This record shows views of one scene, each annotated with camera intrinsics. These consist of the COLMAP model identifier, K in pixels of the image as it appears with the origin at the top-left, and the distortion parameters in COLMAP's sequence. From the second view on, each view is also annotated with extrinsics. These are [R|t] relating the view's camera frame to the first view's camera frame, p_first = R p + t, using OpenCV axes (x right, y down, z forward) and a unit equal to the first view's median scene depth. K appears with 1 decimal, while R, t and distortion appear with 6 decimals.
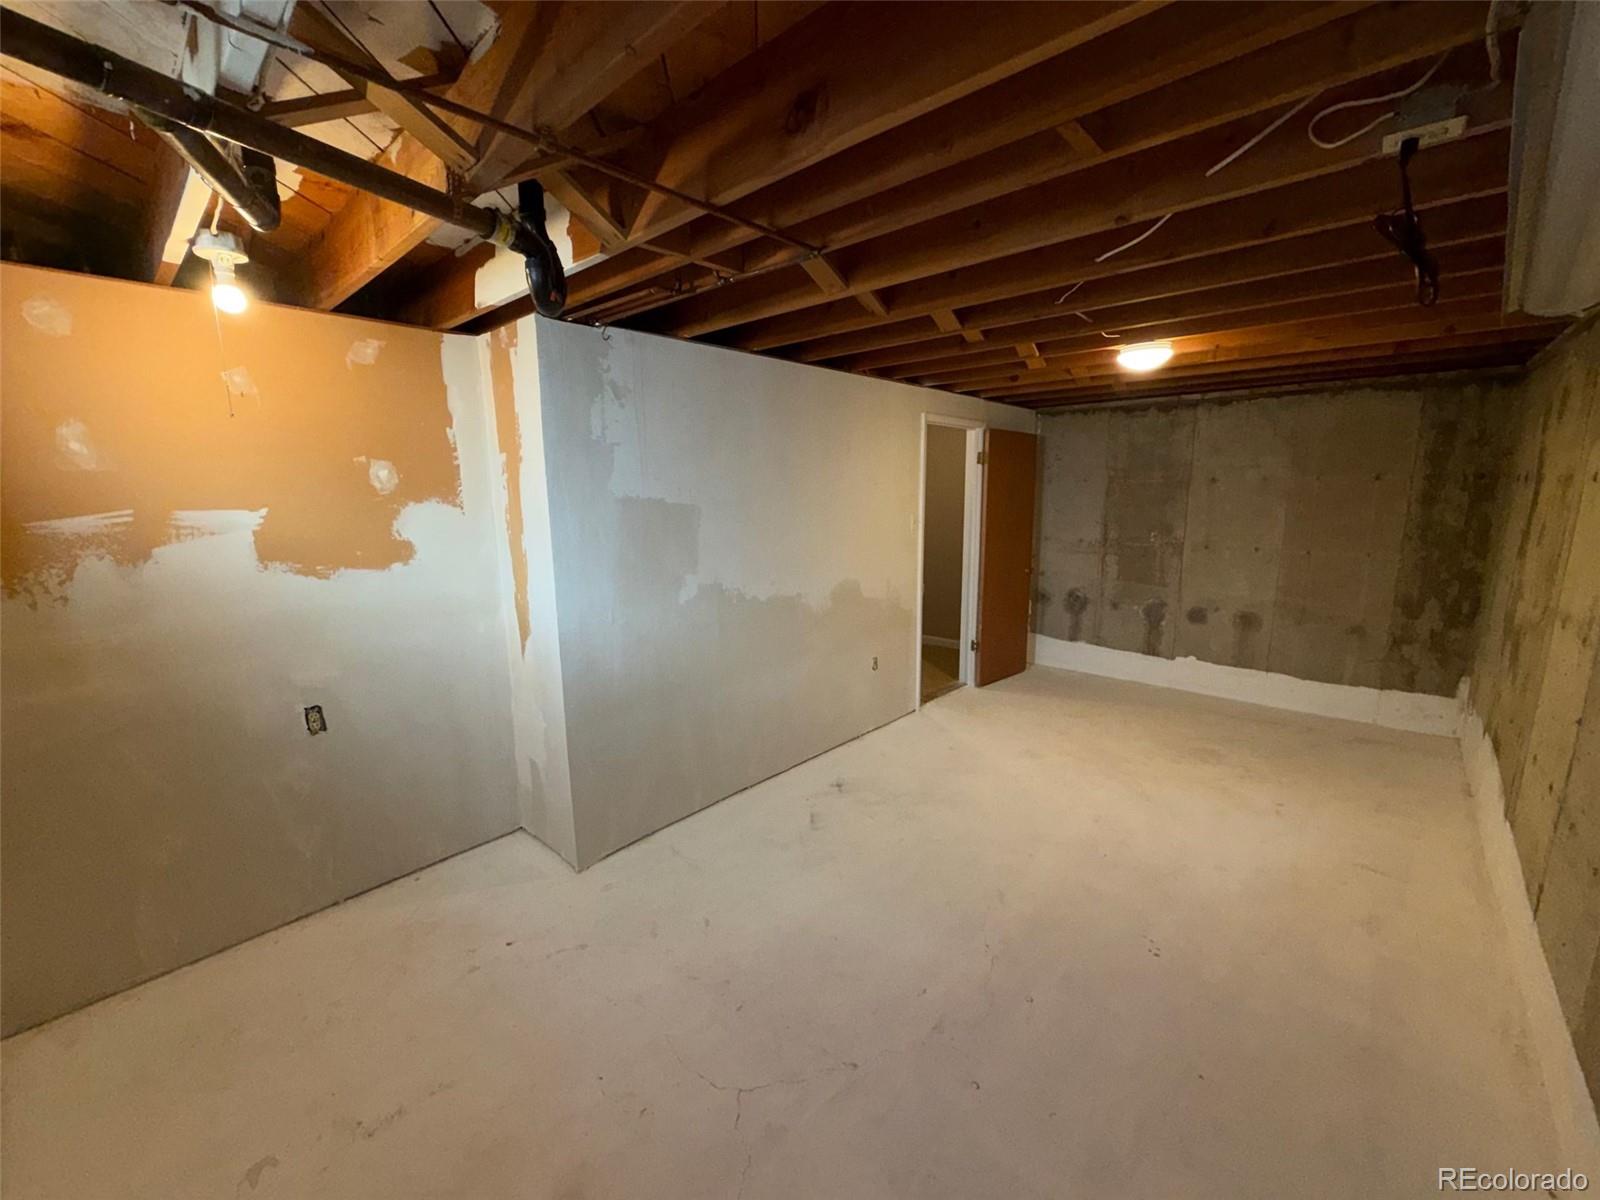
lens RADIAL K [[639.2, 0, 798.9], [0, 639.2, 599.3], [0, 0, 1]] dist [-0.000515, -0.000451]
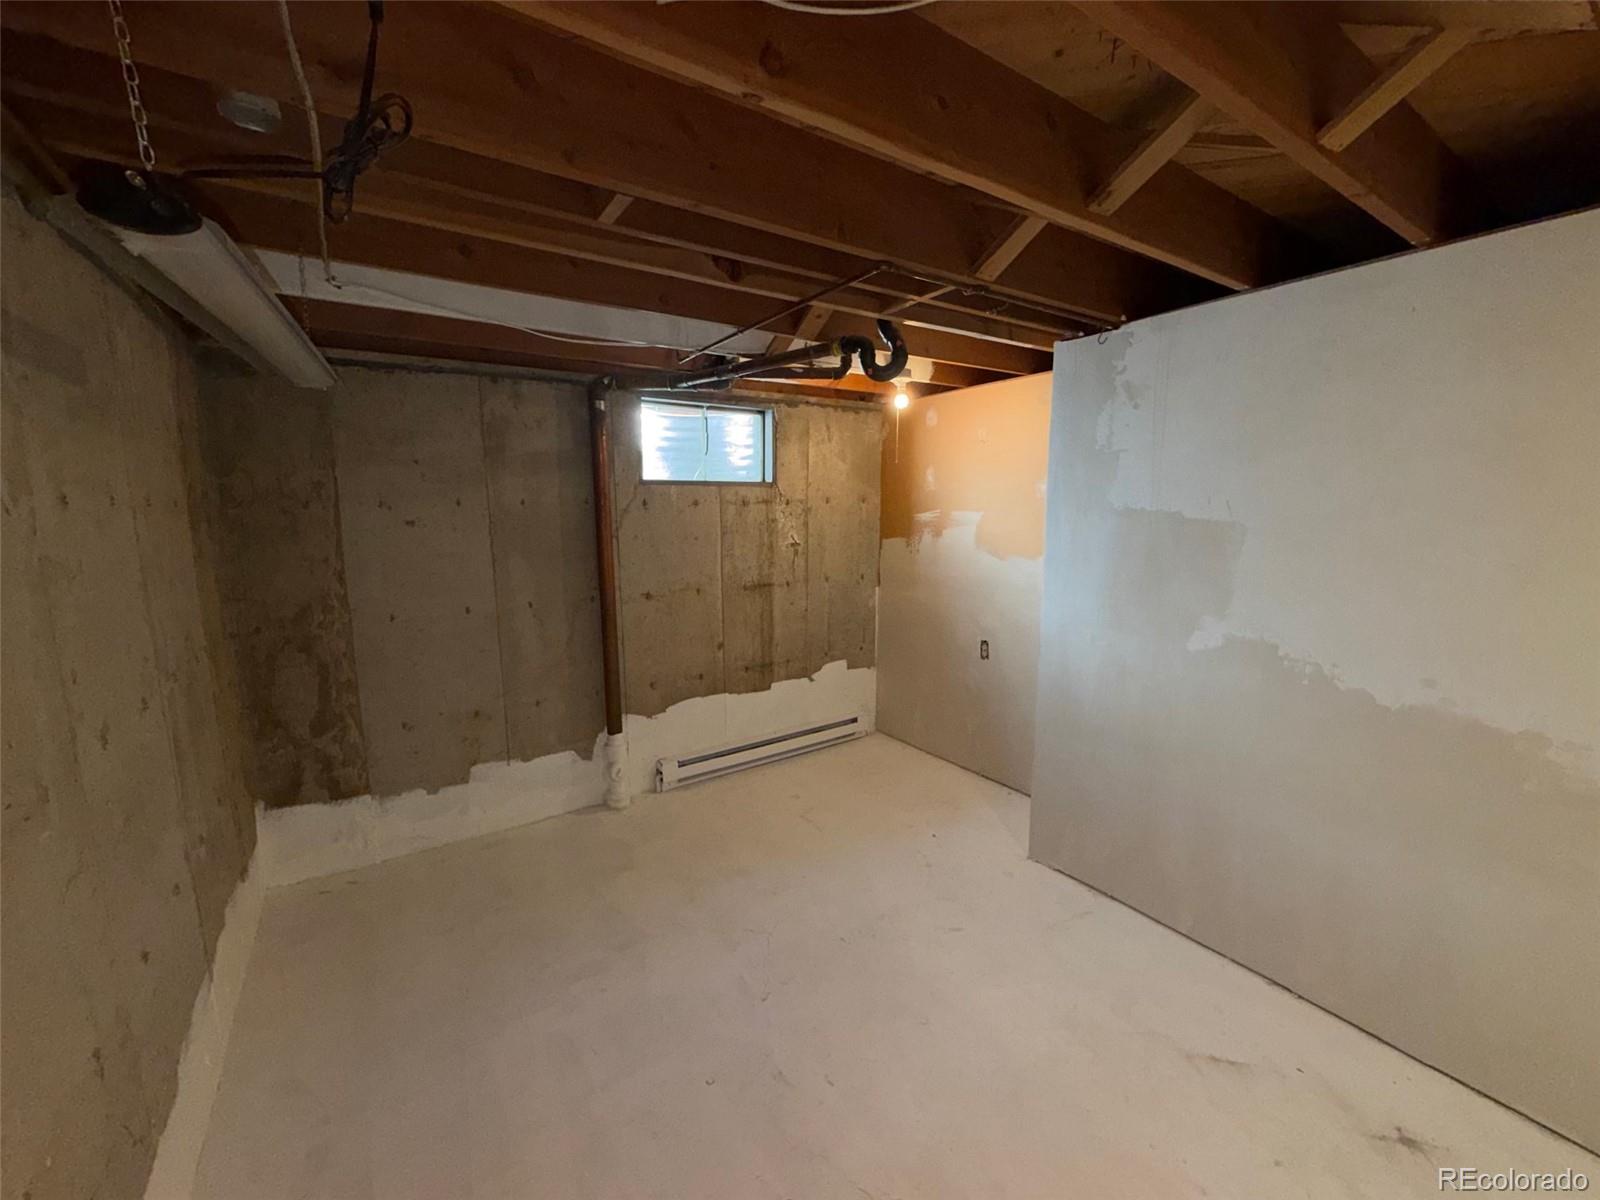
lens RADIAL K [[639.2, 0, 799.4], [0, 639.2, 599.7], [0, 0, 1]] dist [-0.000515, -0.000451]
pose [[-0.234811, 0.150165, -0.960372, 0.741123], [-0.169256, 0.966586, 0.192520, -0.136349], [0.957192, 0.207755, -0.201549, 0.798085]]
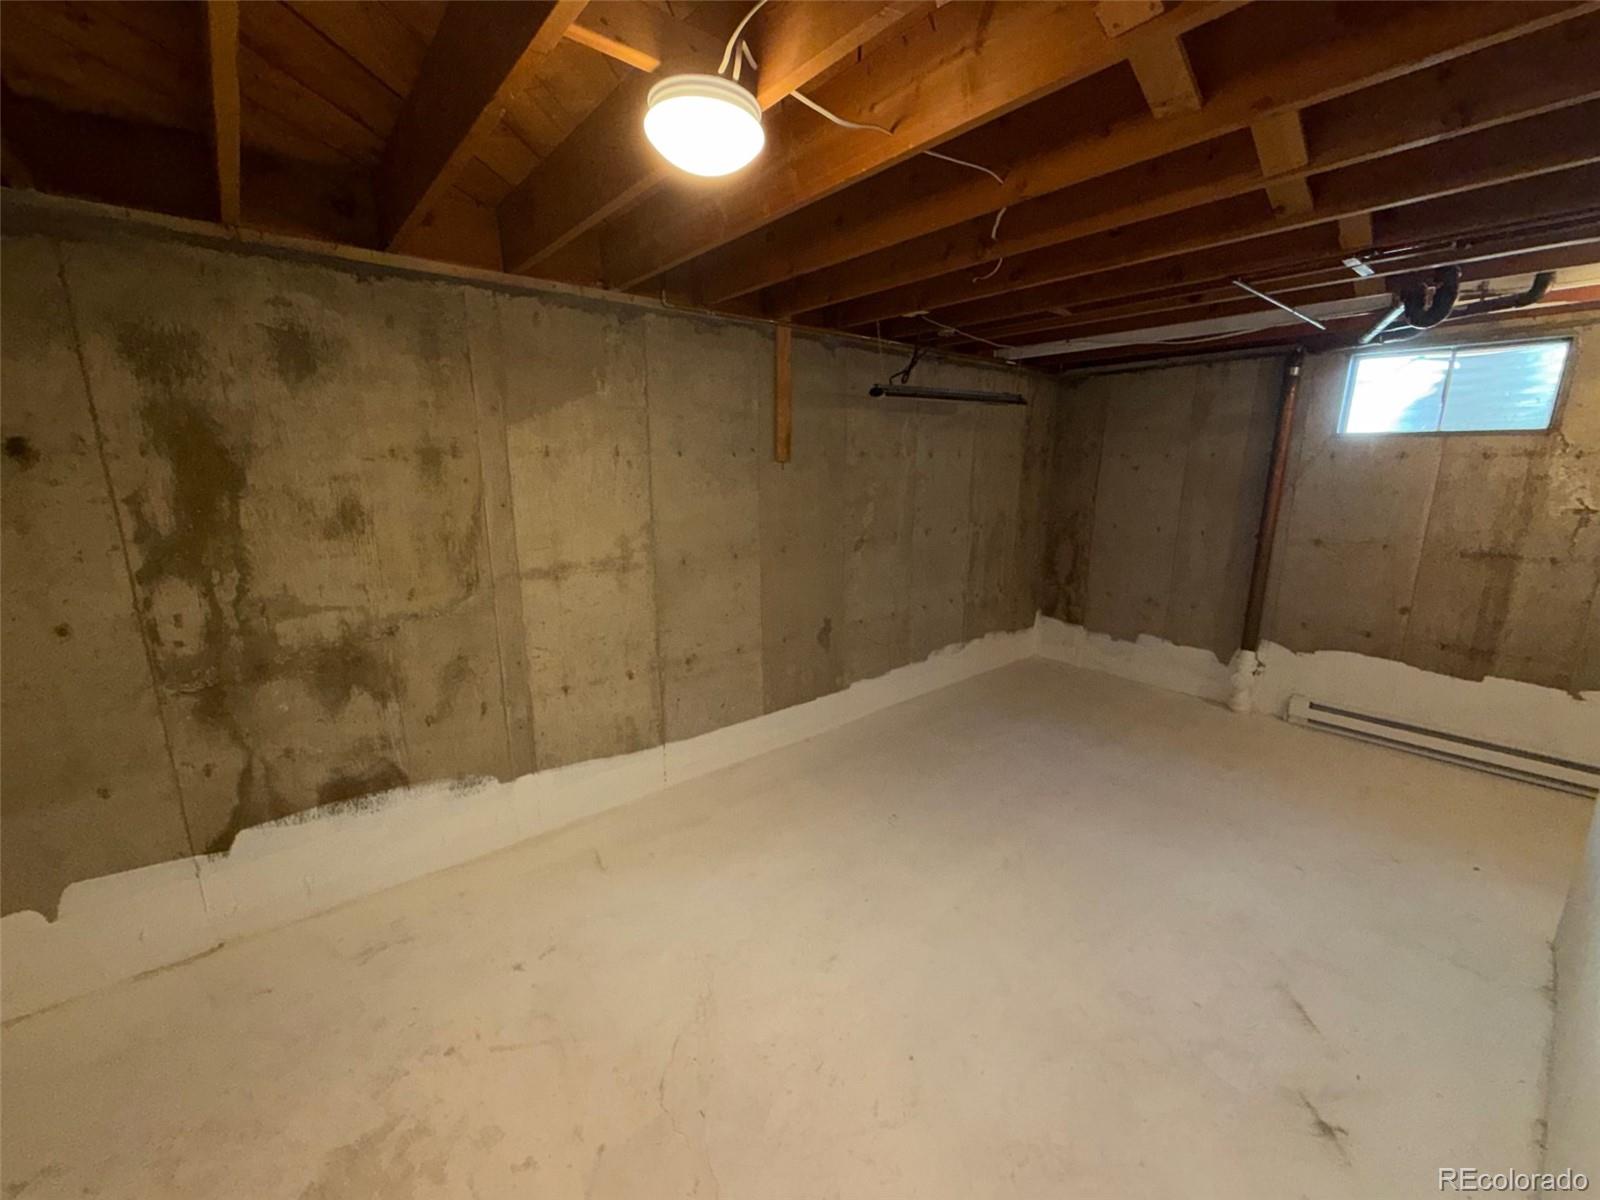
lens RADIAL K [[639.2, 0, 807.3], [0, 639.2, 597.7], [0, 0, 1]] dist [-0.000515, -0.000451]
pose [[-0.993067, -0.024208, 0.115026, 0.502694], [0.021416, 0.924923, 0.379551, -0.294275], [-0.115578, 0.379383, -0.917992, 1.756082]]
